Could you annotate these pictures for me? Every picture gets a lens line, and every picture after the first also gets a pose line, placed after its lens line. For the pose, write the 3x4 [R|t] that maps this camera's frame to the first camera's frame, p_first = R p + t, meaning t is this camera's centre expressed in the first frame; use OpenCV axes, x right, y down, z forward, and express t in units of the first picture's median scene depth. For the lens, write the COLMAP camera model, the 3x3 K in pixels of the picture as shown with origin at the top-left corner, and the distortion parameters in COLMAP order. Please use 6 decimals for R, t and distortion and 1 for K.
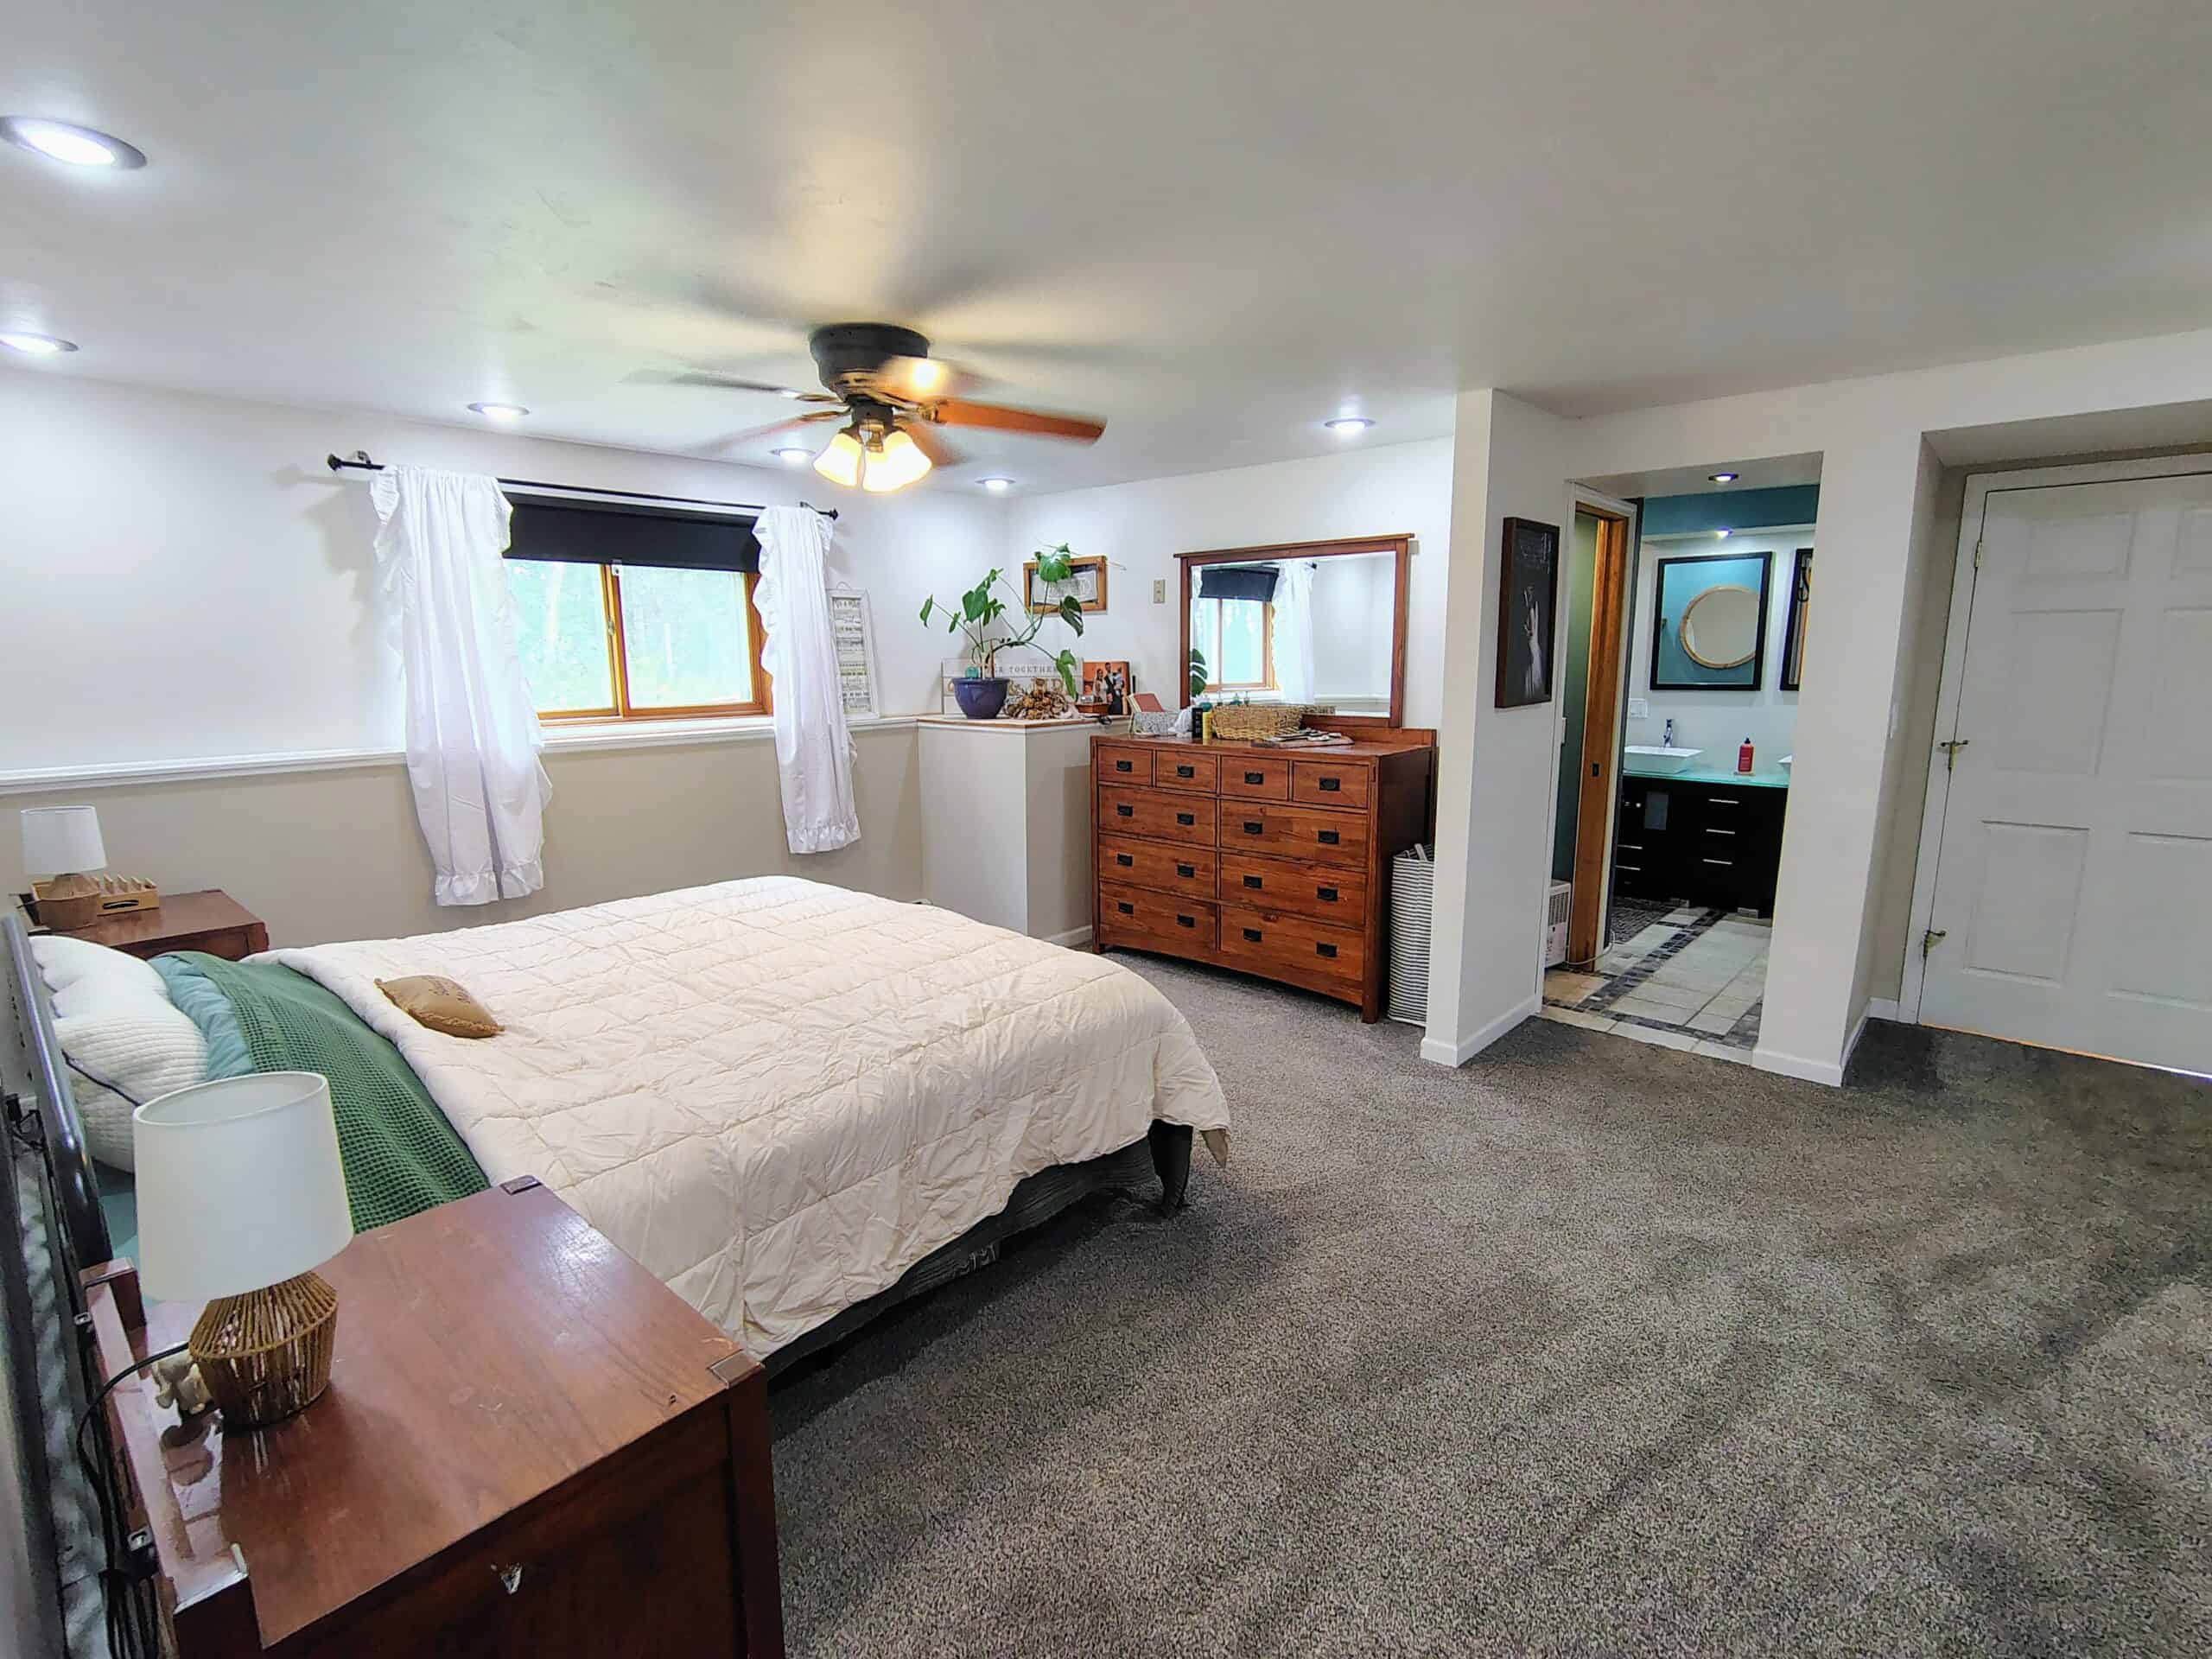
lens RADIAL K [[1033.9, 0, 1109.4], [0, 1033.9, 833.5], [0, 0, 1]] dist [-0.023779, 0.012860]
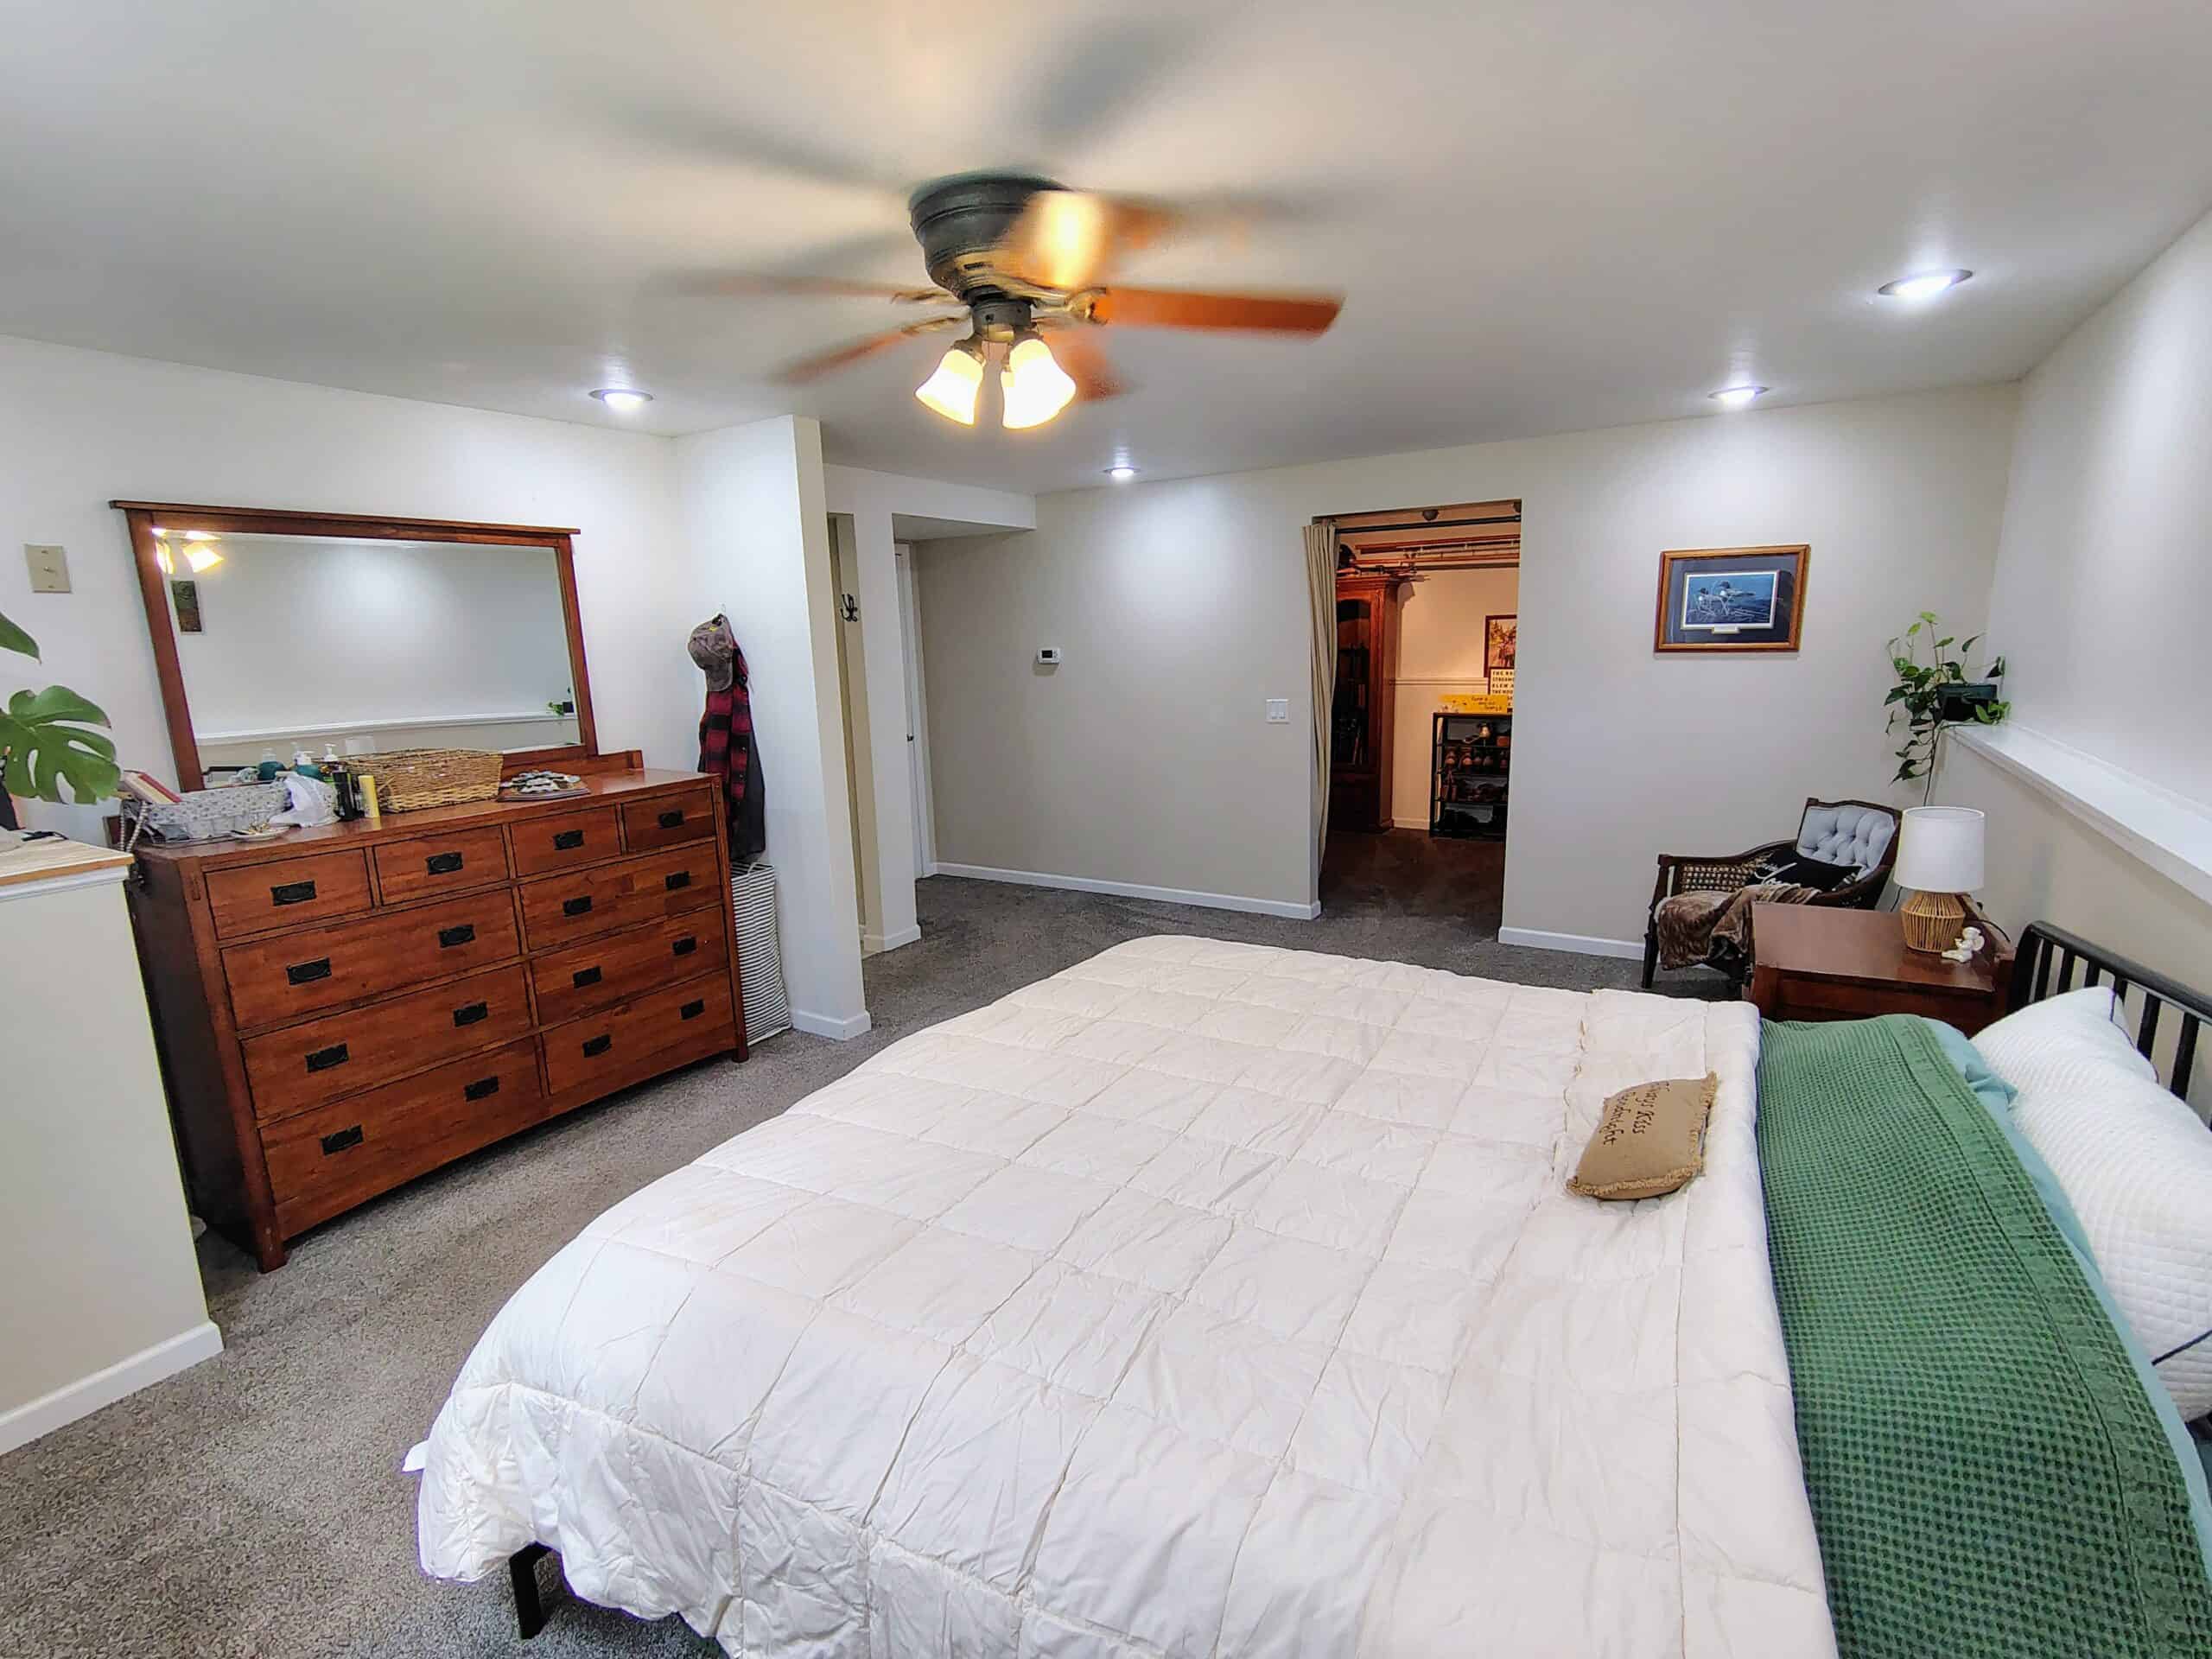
lens RADIAL K [[1033.9, 0, 1109.4], [0, 1033.9, 833.5], [0, 0, 1]] dist [-0.023779, 0.012860]
pose [[-0.182346, -0.168318, 0.968720, -0.623125], [0.211387, 0.955488, 0.205809, -0.123755], [-0.960242, 0.242304, -0.138650, 0.702234]]
